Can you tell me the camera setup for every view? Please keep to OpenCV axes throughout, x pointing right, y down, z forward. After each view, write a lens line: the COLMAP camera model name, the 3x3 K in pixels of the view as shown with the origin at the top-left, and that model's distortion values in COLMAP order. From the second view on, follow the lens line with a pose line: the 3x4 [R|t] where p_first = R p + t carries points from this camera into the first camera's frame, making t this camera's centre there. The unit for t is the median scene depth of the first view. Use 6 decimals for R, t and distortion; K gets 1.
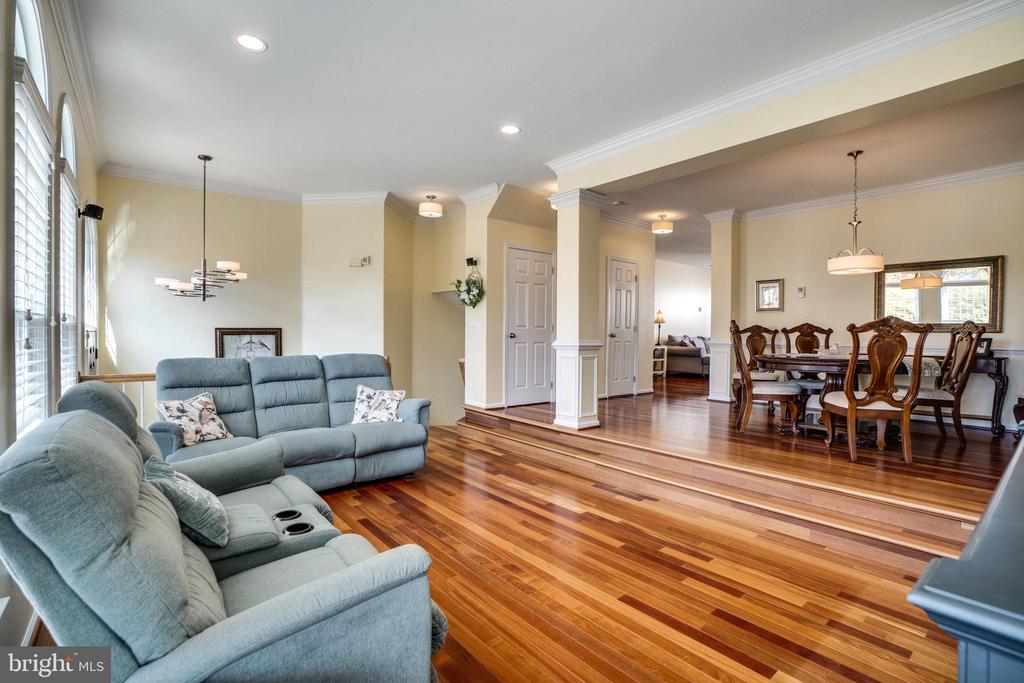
lens RADIAL K [[489.9, 0, 509.9], [0, 489.9, 344.3], [0, 0, 1]] dist [-0.078061, 0.035997]
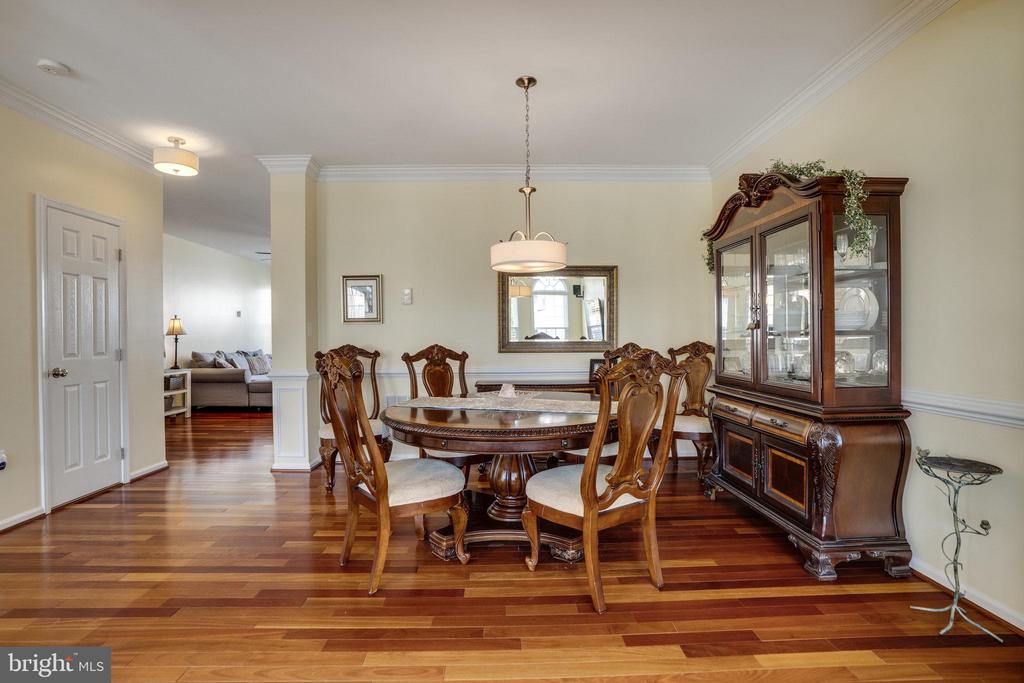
lens RADIAL K [[489.9, 0, 509.9], [0, 489.9, 344.3], [0, 0, 1]] dist [-0.078061, 0.035997]
pose [[0.617623, -0.026487, 0.786028, 0.123333], [0.028734, 0.999525, 0.011104, -0.036572], [-0.785949, 0.015727, 0.618091, 0.381552]]
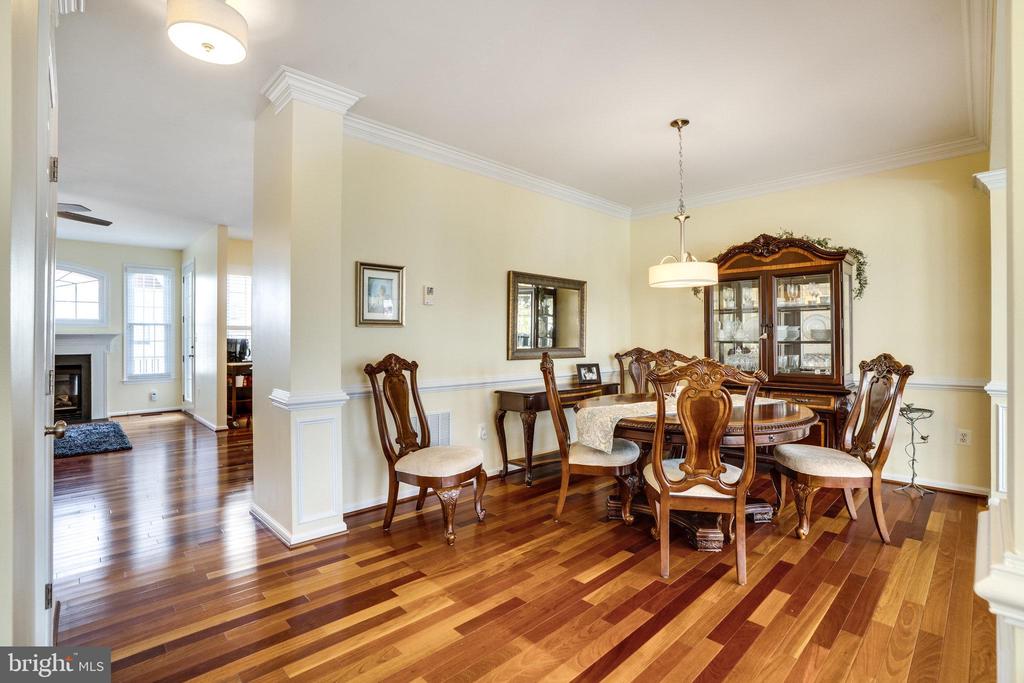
lens RADIAL K [[476.4, 0, 513.1], [0, 476.4, 337.9], [0, 0, 1]] dist [-0.036076, 0.000308]
pose [[-0.080612, -0.003097, 0.996741, 0.015010], [0.020572, 0.999777, 0.004770, -0.049490], [-0.996533, 0.020890, -0.080530, 0.809016]]
